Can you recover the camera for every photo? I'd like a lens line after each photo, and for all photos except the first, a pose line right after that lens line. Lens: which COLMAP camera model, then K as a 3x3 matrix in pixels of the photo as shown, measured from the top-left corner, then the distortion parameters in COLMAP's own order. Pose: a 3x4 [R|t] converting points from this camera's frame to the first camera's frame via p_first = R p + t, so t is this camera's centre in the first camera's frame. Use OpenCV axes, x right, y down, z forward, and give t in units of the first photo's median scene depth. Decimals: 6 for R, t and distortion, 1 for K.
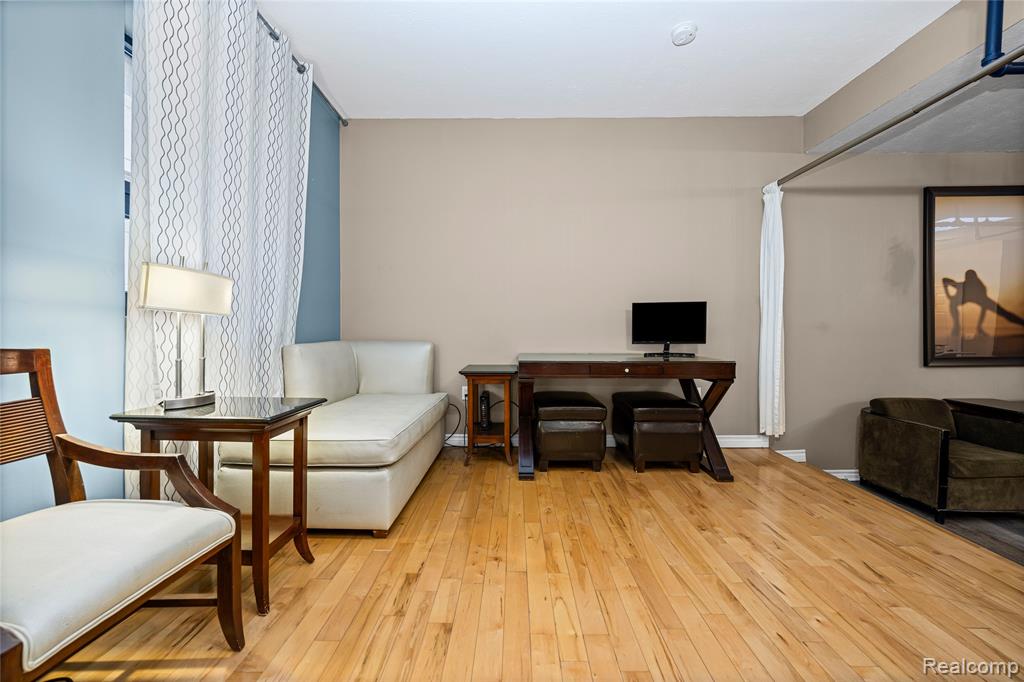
lens RADIAL K [[421.6, 0, 511.9], [0, 421.6, 333.2], [0, 0, 1]] dist [-0.000793, -0.000095]
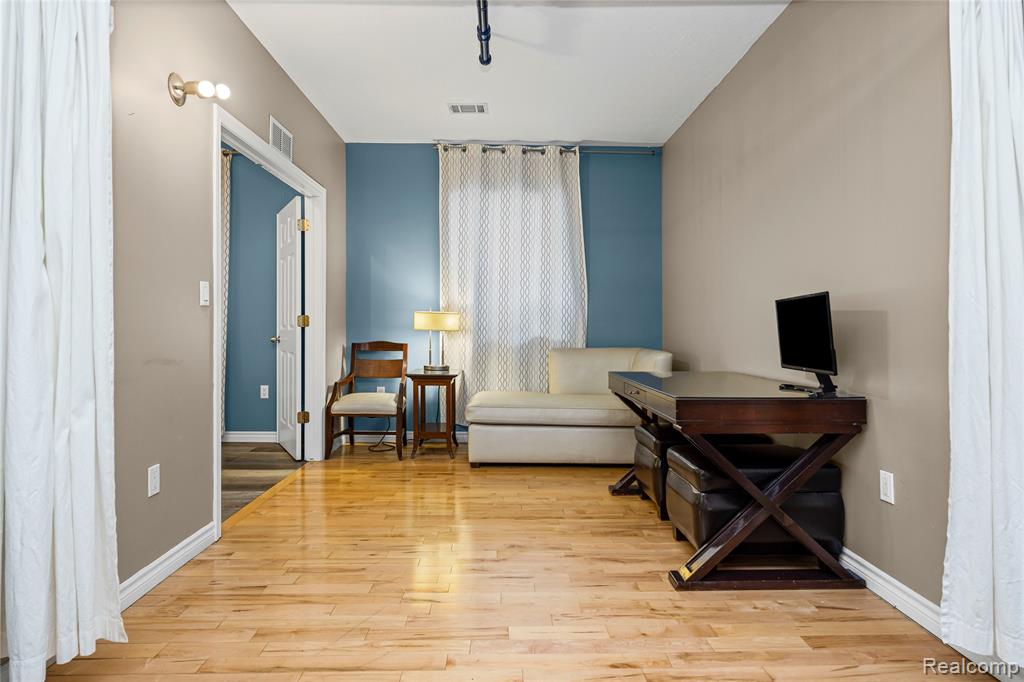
lens RADIAL K [[561.9, 0, 512.0], [0, 561.9, 341.0], [0, 0, 1]] dist [-0.001733, -0.000264]
pose [[0.023729, 0.017764, -0.999561, 1.269831], [-0.012136, 0.999774, 0.017480, -0.026539], [0.999645, 0.011716, 0.023940, 0.694273]]
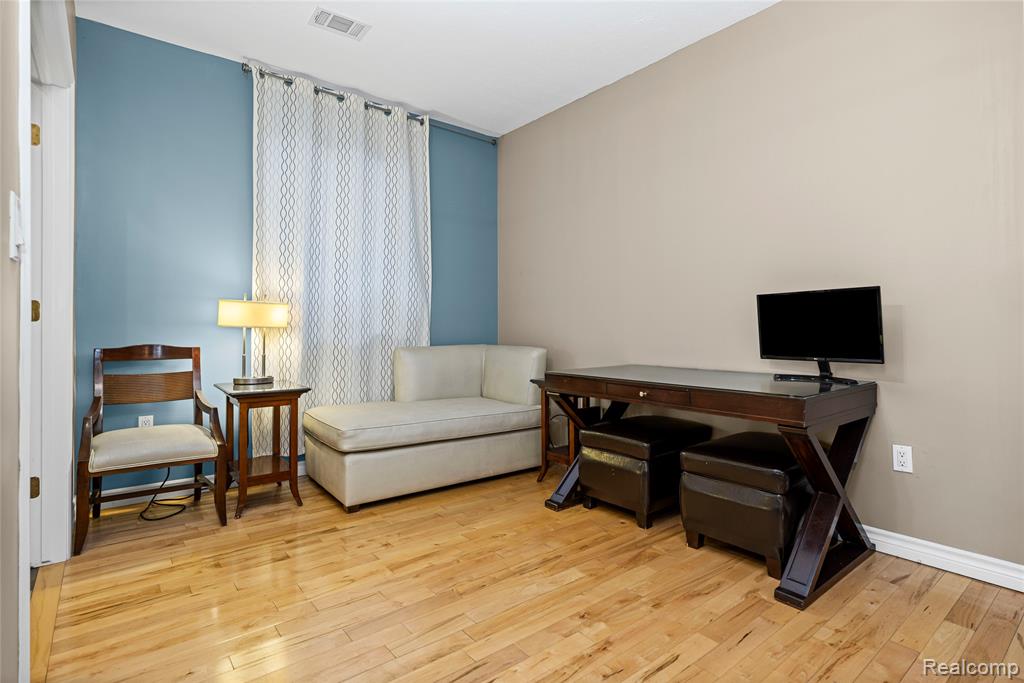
lens RADIAL K [[516.6, 0, 515.9], [0, 516.6, 330.5], [0, 0, 1]] dist [0.003378, 0.001047]
pose [[0.629032, 0.000509, -0.777379, 0.776649], [-0.001465, 0.999999, -0.000530, -0.019815], [0.777378, 0.001472, 0.629032, 0.251690]]
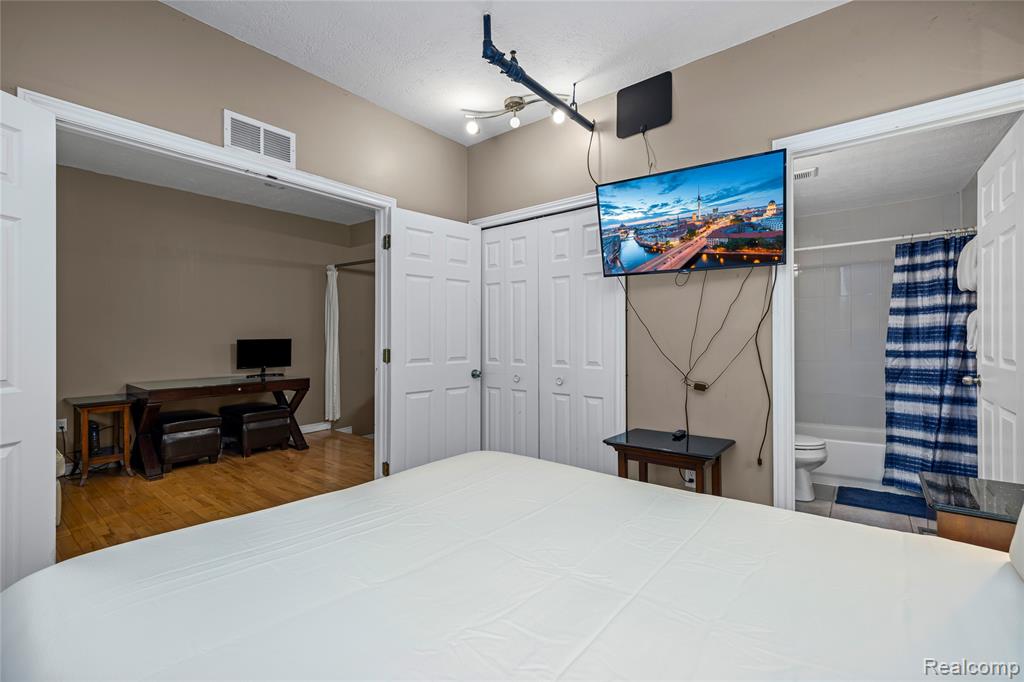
lens RADIAL K [[444.4, 0, 519.3], [0, 444.4, 336.7], [0, 0, 1]] dist [-0.000036, -0.000064]
pose [[0.605460, -0.003489, 0.795868, -0.360981], [0.006009, 0.999982, -0.000188, -0.088711], [-0.795853, 0.004897, 0.605470, -0.713264]]
